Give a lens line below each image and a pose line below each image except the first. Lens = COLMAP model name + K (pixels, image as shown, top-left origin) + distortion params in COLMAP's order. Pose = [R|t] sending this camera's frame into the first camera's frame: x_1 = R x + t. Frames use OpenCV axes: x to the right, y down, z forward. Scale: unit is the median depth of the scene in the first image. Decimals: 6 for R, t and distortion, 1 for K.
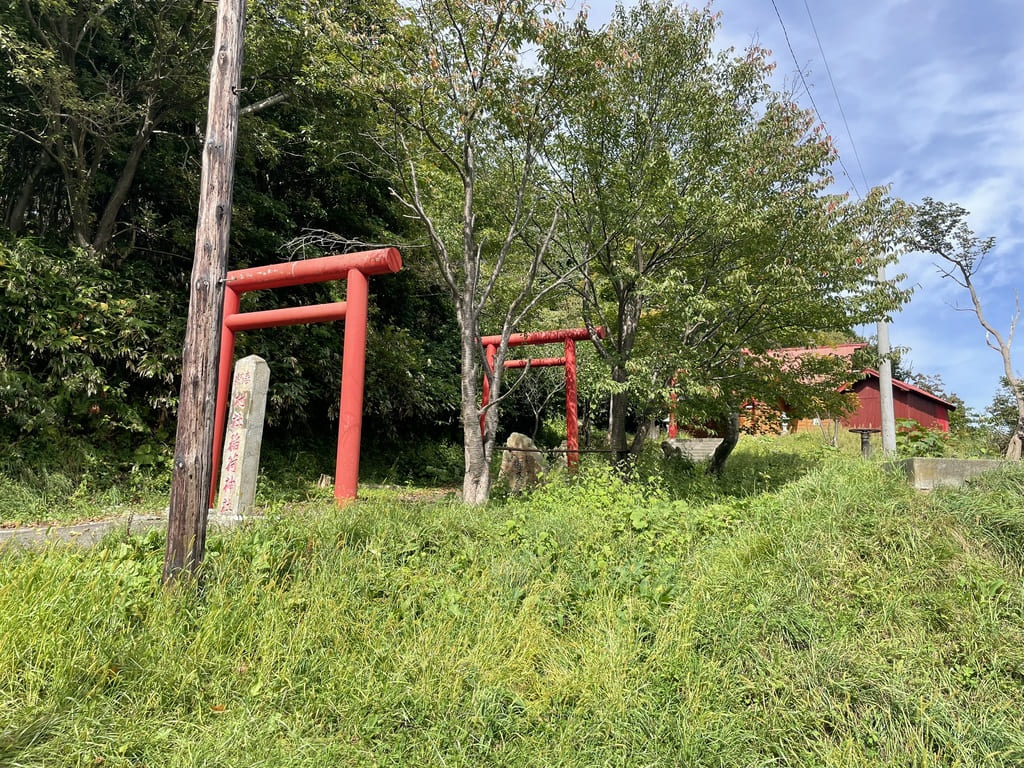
lens RADIAL K [[778.8, 0, 521.3], [0, 778.8, 387.3], [0, 0, 1]] dist [0.092906, -0.136961]
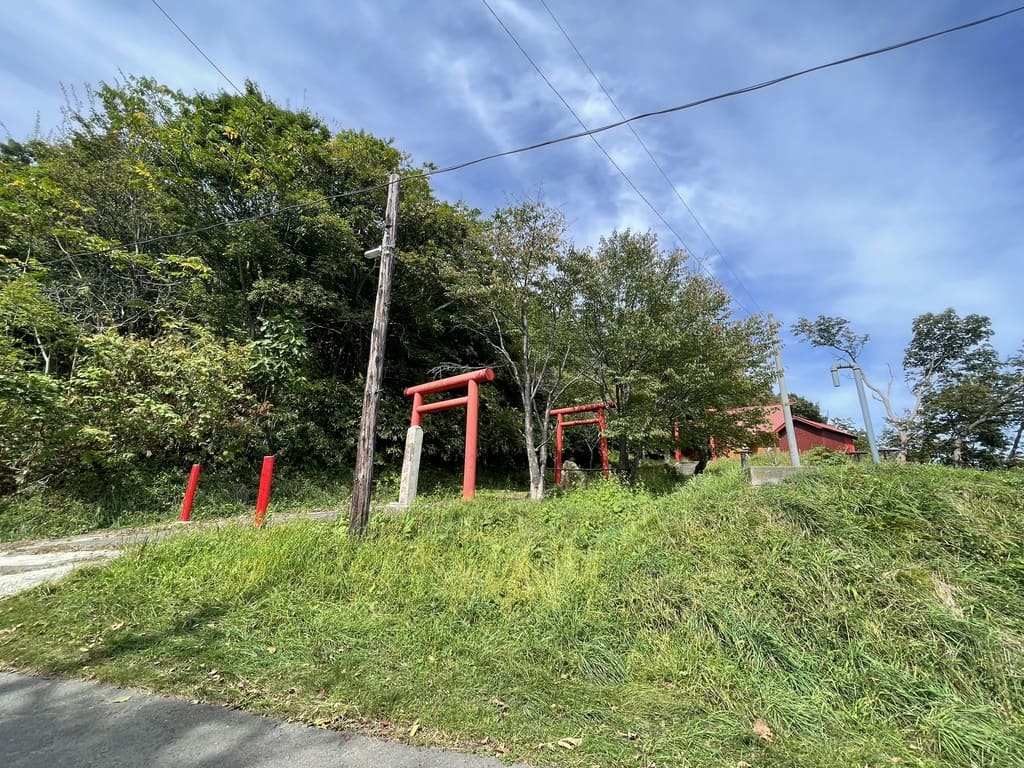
lens RADIAL K [[413.8, 0, 512.0], [0, 413.8, 384.0], [0, 0, 1]] dist [-0.002223, 0.000151]
pose [[0.976407, -0.067679, -0.205059, 0.105915], [0.040587, 0.990210, -0.133556, 0.005520], [0.212091, 0.122082, 0.969594, -0.007262]]
